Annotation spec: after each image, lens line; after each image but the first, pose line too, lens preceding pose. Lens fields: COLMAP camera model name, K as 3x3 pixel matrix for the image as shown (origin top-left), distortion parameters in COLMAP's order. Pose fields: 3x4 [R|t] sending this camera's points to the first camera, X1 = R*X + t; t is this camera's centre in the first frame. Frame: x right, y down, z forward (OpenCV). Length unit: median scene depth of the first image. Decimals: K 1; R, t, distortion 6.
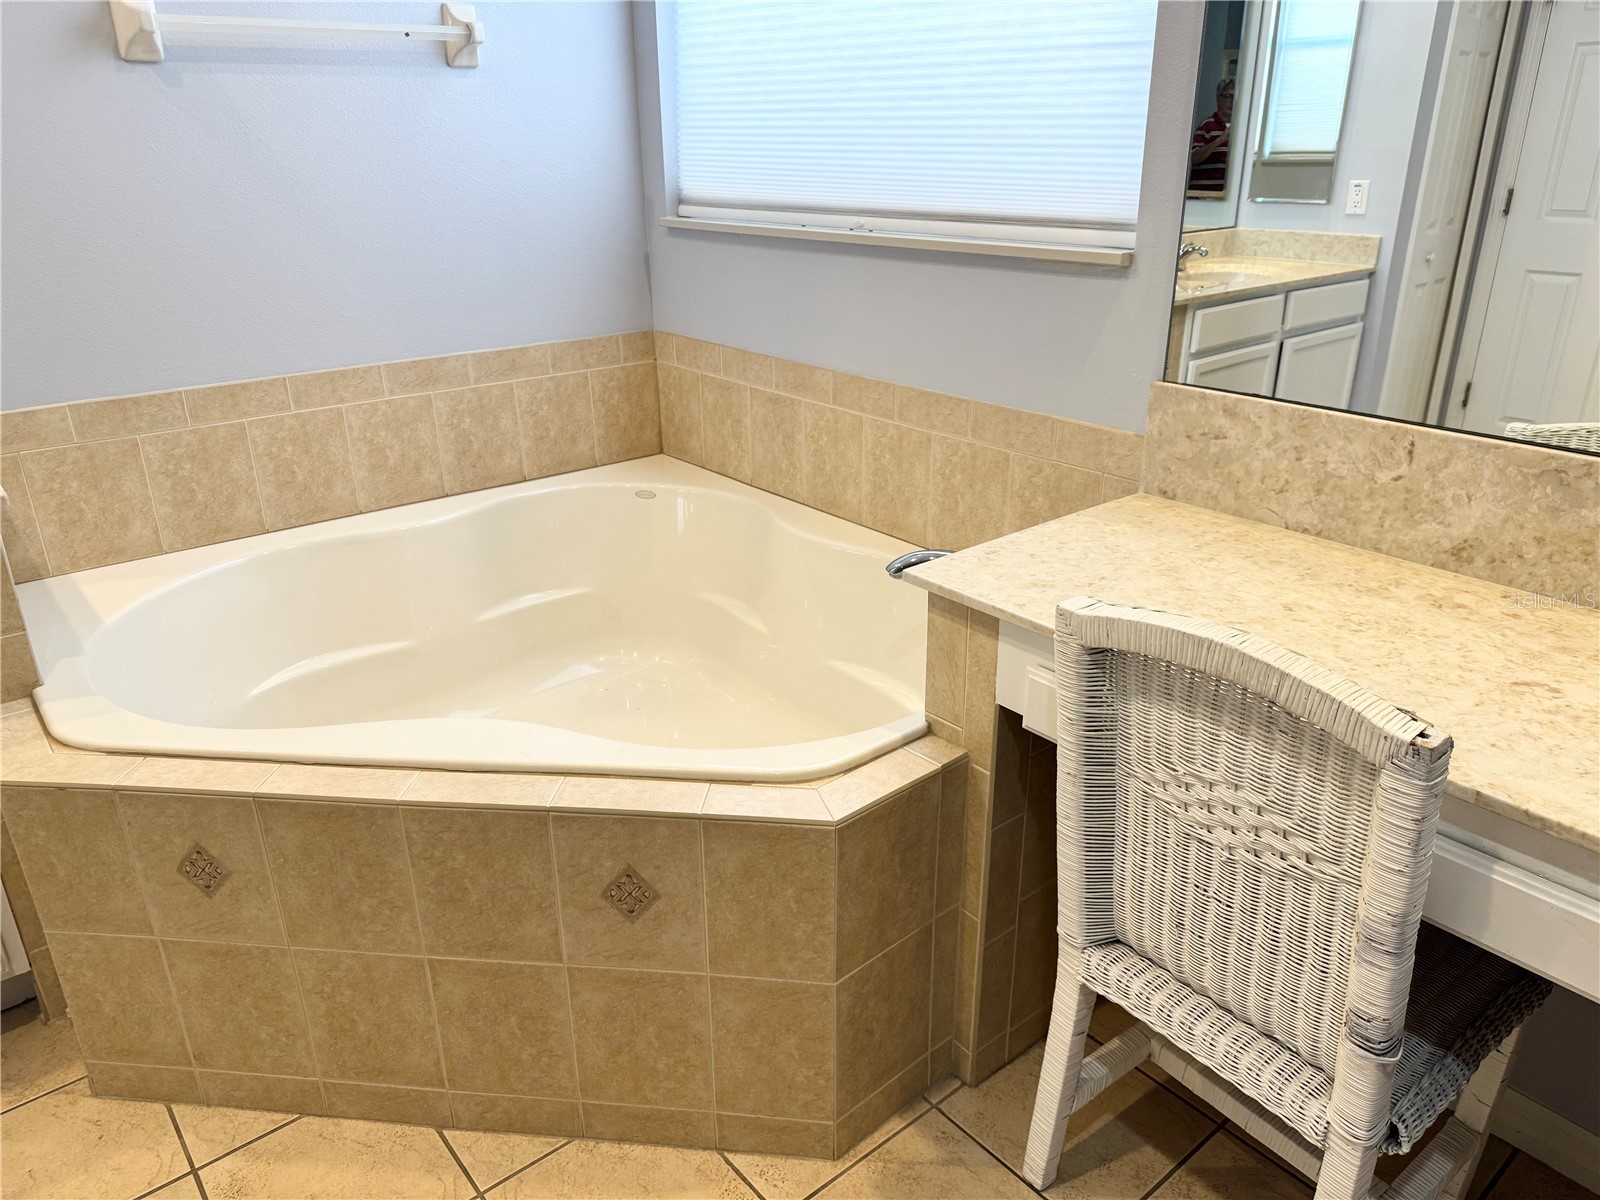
lens RADIAL K [[1112.0, 0, 800.0], [0, 1112.0, 600.0], [0, 0, 1]] dist [0.114099, -0.184856]
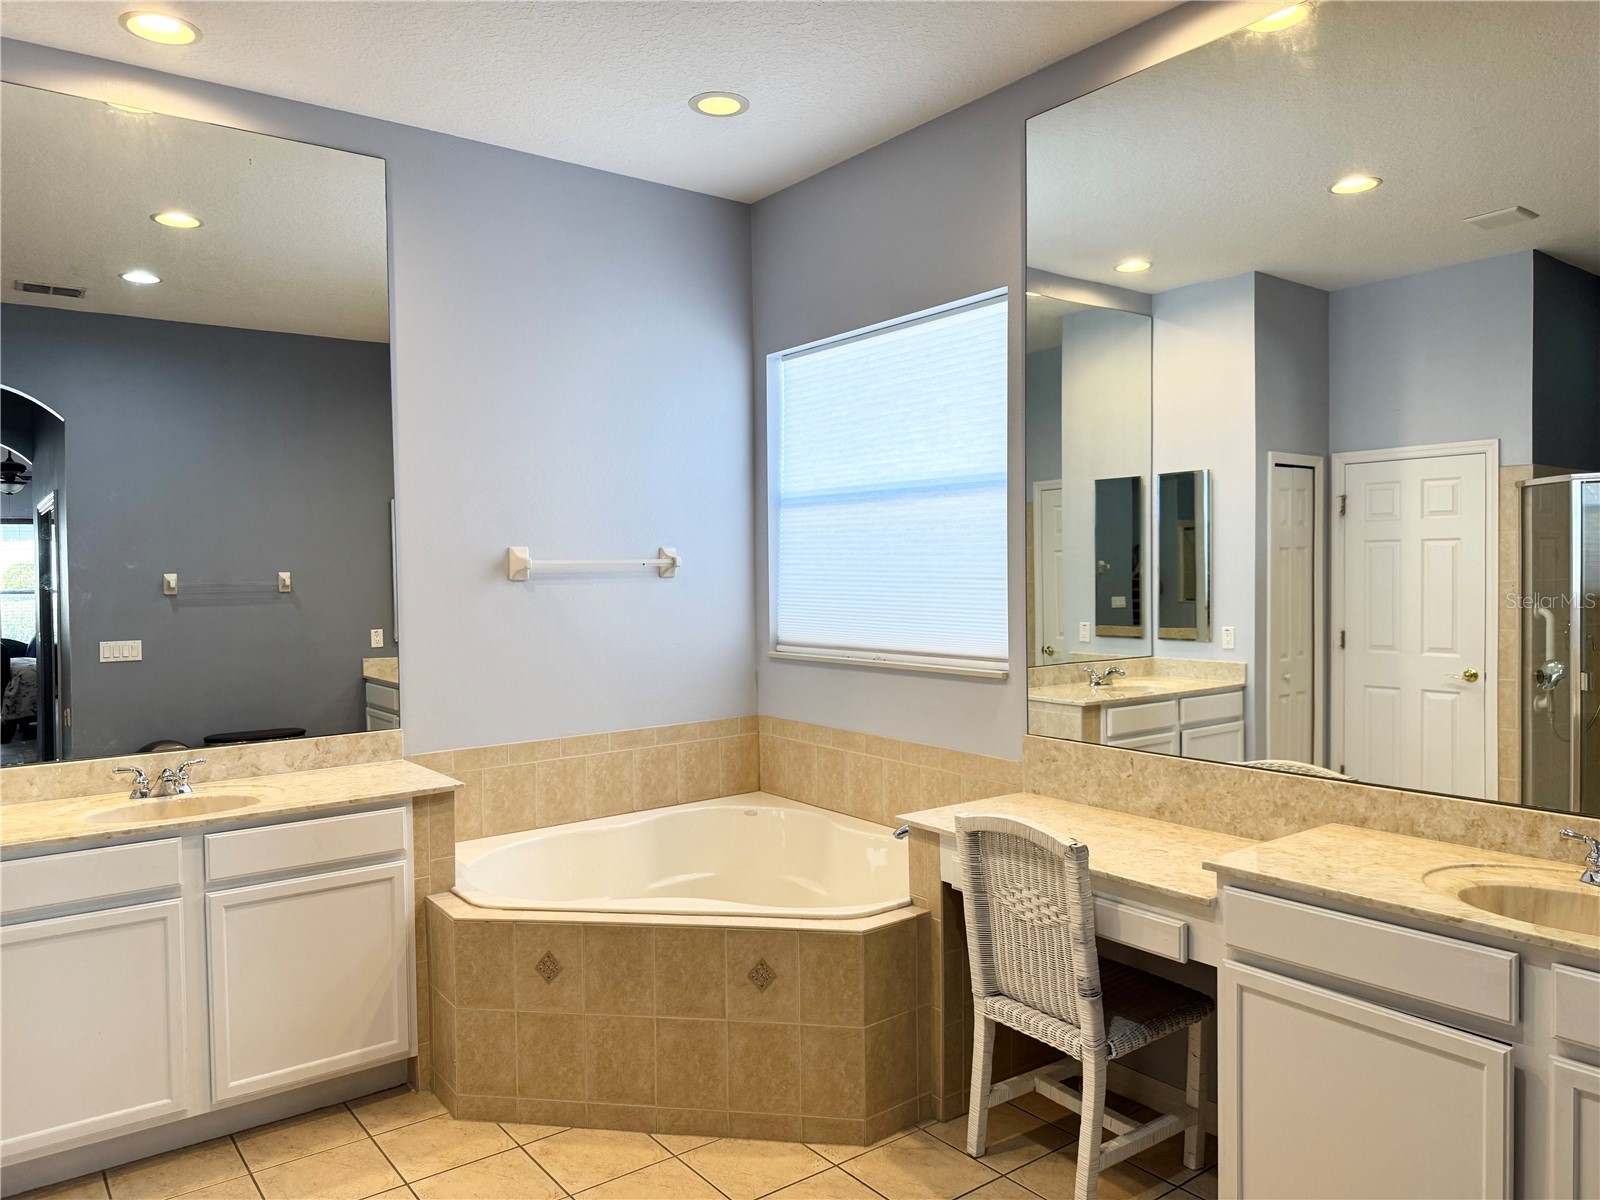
lens RADIAL K [[1112.0, 0, 800.0], [0, 1112.0, 600.0], [0, 0, 1]] dist [0.114099, -0.184856]
pose [[0.999021, -0.001086, -0.044217, 0.006819], [-0.014648, 0.935162, -0.353917, 0.316820], [0.041735, 0.354218, 0.934231, -1.038650]]
